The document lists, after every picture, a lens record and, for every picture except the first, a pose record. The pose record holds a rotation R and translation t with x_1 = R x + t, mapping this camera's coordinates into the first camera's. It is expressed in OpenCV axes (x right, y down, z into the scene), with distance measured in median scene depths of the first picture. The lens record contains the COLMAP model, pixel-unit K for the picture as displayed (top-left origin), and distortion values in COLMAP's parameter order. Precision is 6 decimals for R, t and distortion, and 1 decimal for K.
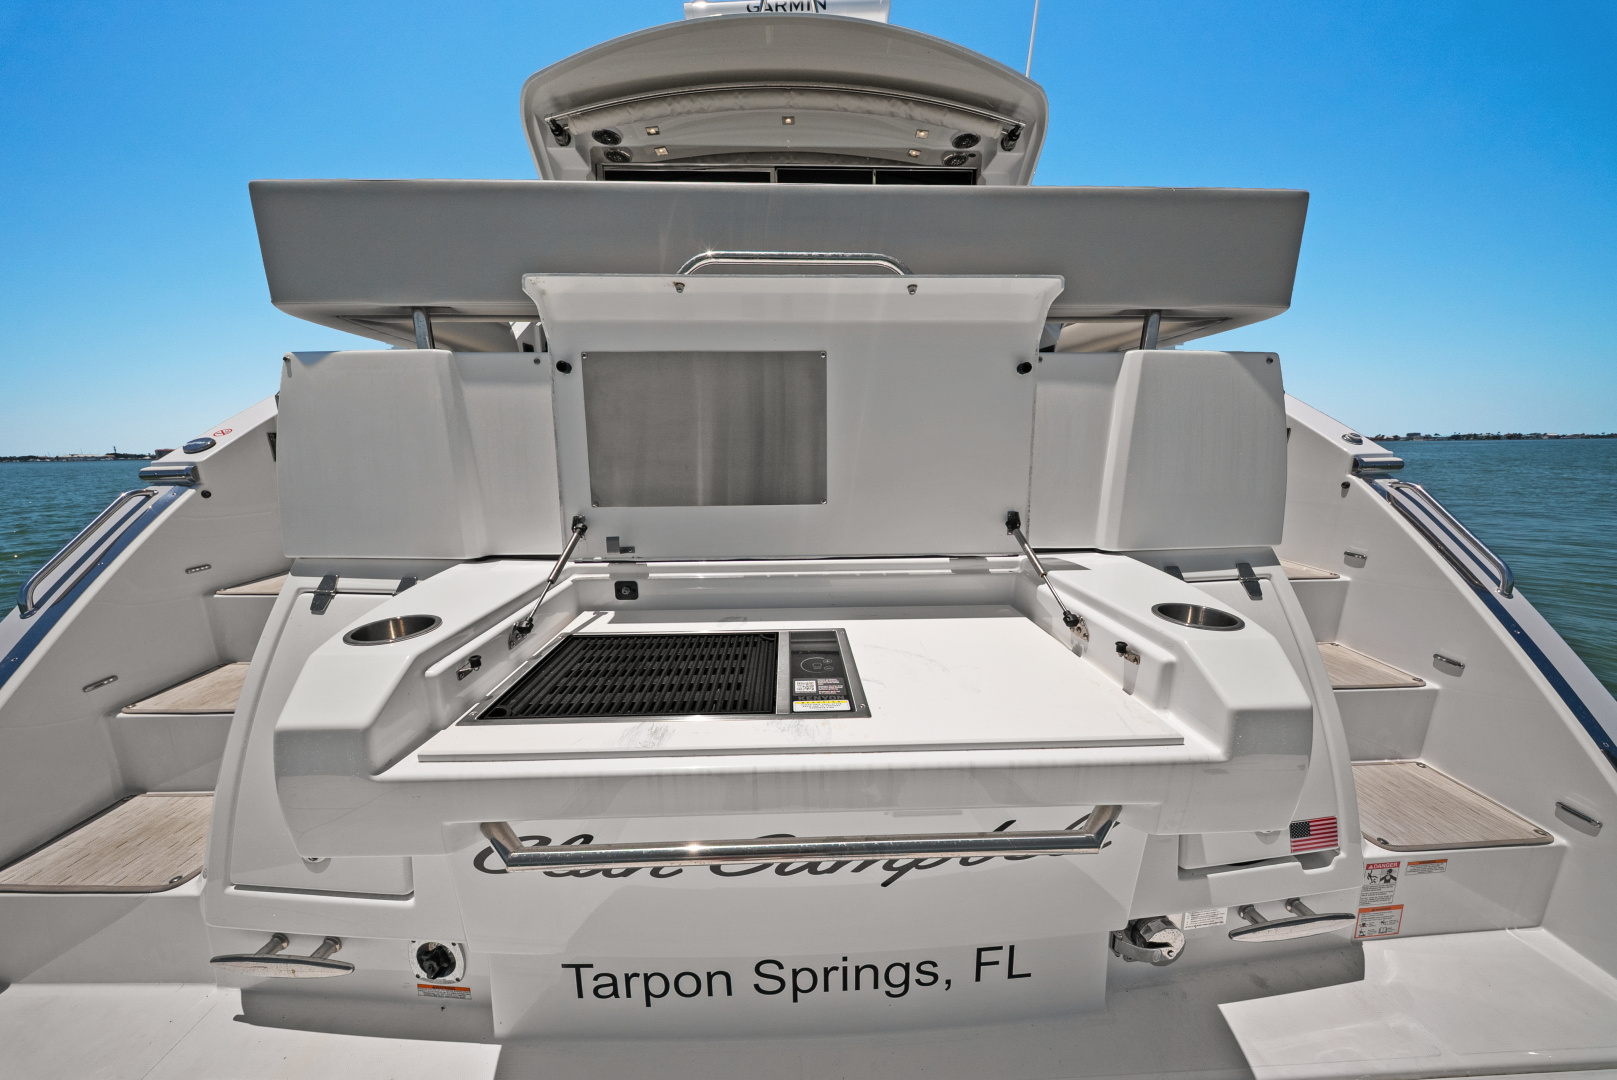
lens RADIAL K [[493.2, 0, 806.2], [0, 493.2, 528.0], [0, 0, 1]] dist [-0.000813, -0.000083]
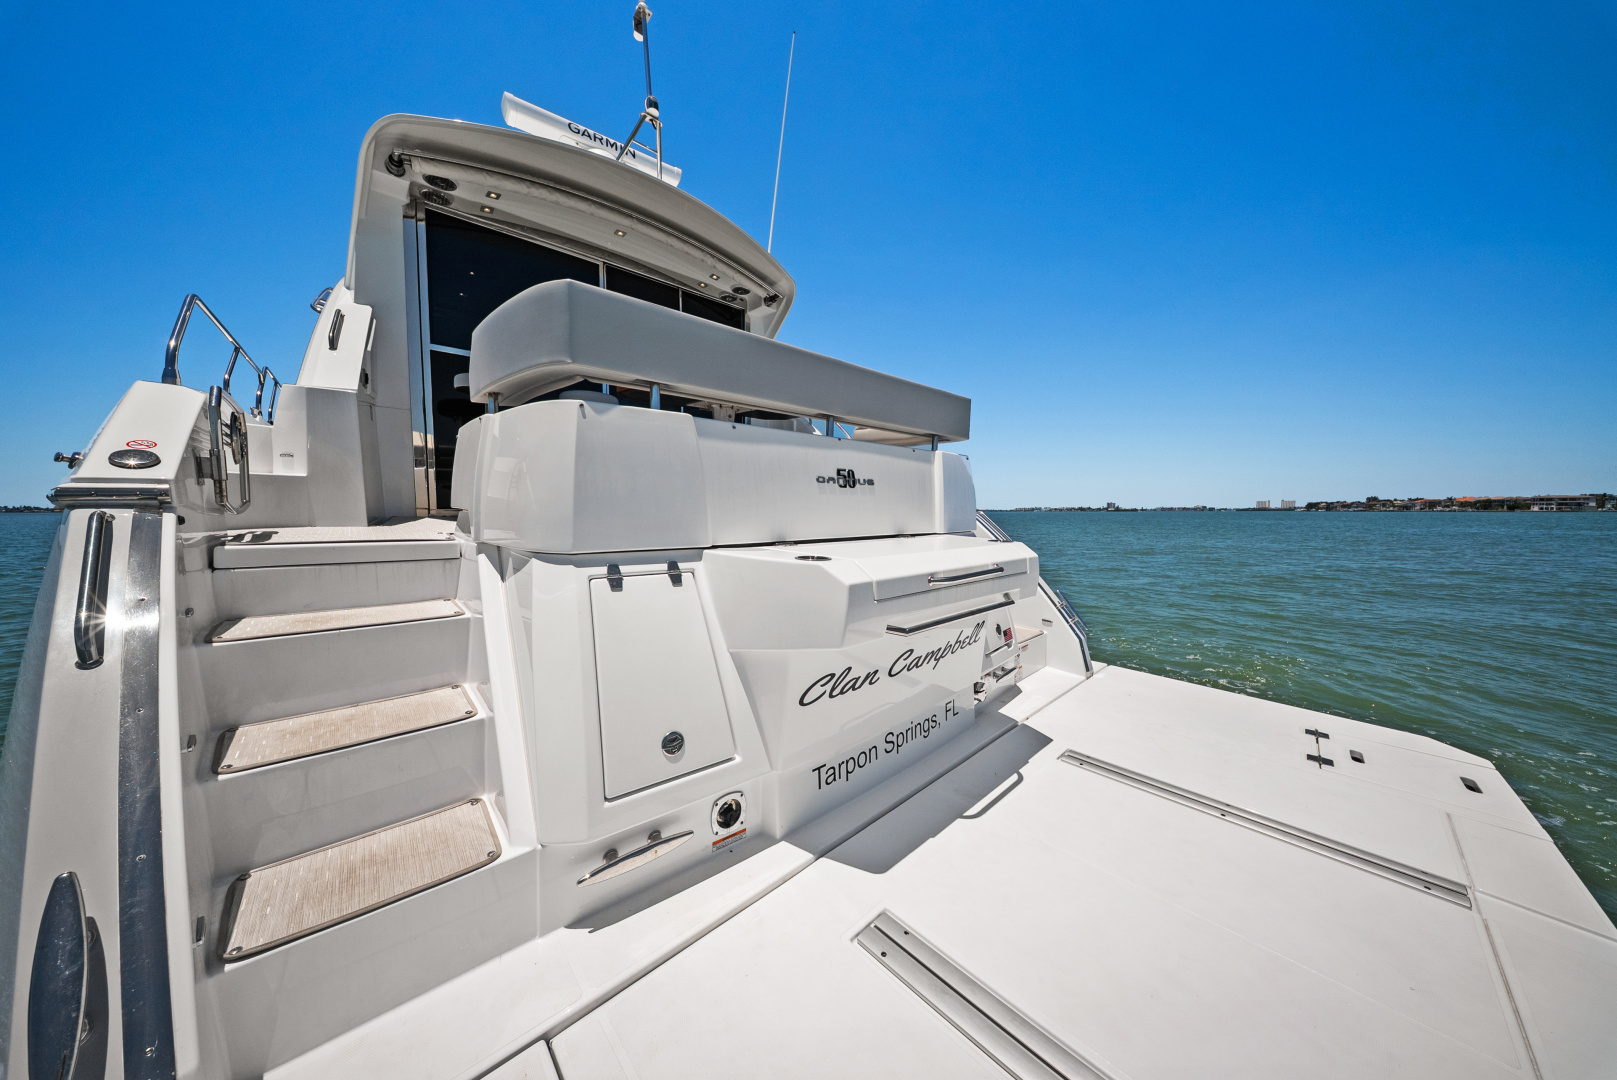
lens RADIAL K [[493.2, 0, 806.2], [0, 493.2, 528.0], [0, 0, 1]] dist [-0.000813, -0.000083]
pose [[0.757866, -0.018949, 0.652135, -1.590479], [0.102732, 0.990574, -0.090605, 0.191465], [-0.644271, 0.135661, 0.752669, -0.399217]]
